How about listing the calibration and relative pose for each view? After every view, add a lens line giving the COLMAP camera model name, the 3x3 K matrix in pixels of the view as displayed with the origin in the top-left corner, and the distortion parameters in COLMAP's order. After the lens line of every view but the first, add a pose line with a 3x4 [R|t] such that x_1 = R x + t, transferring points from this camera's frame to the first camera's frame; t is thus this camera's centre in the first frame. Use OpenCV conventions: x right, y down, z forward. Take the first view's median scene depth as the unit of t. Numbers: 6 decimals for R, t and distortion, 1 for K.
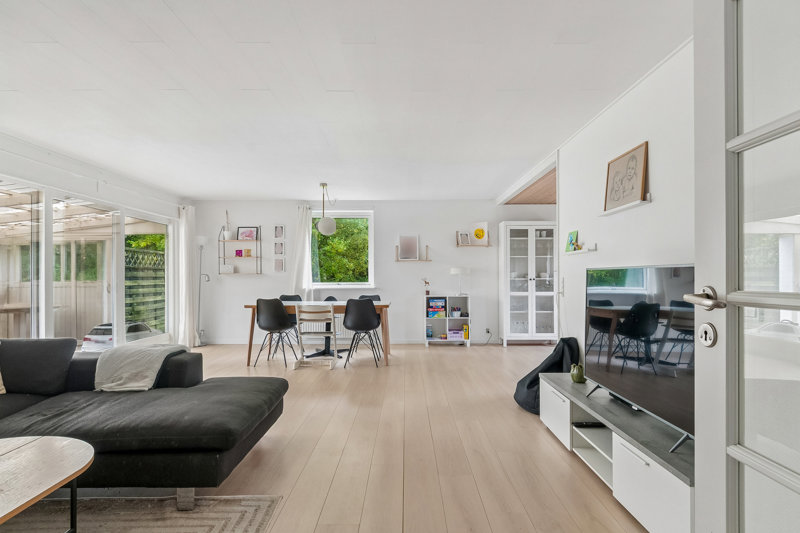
lens RADIAL K [[427.6, 0, 400.5], [0, 427.6, 268.9], [0, 0, 1]] dist [0.003471, -0.005981]
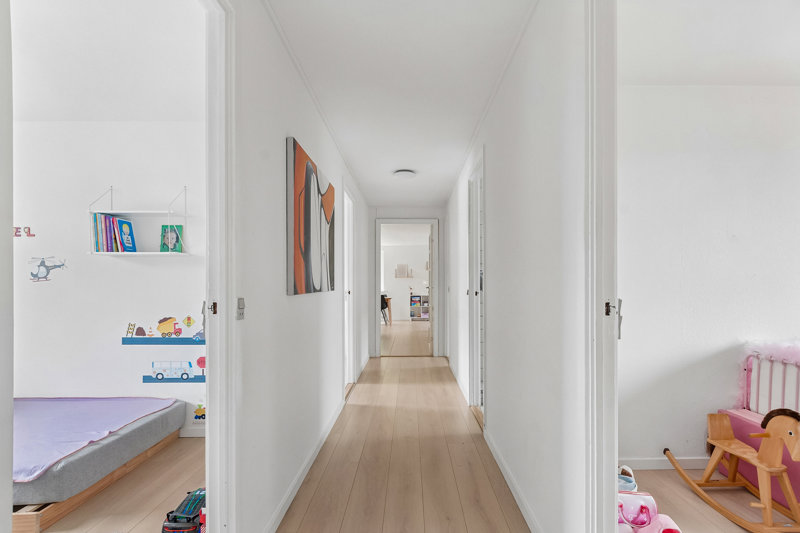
lens RADIAL K [[427.6, 0, 401.3], [0, 427.6, 271.6], [0, 0, 1]] dist [0.003471, -0.005981]
pose [[0.999911, 0.000624, -0.013363, 0.044531], [-0.000708, 0.999980, -0.006277, -0.033189], [0.013359, 0.006286, 0.999891, -0.969114]]
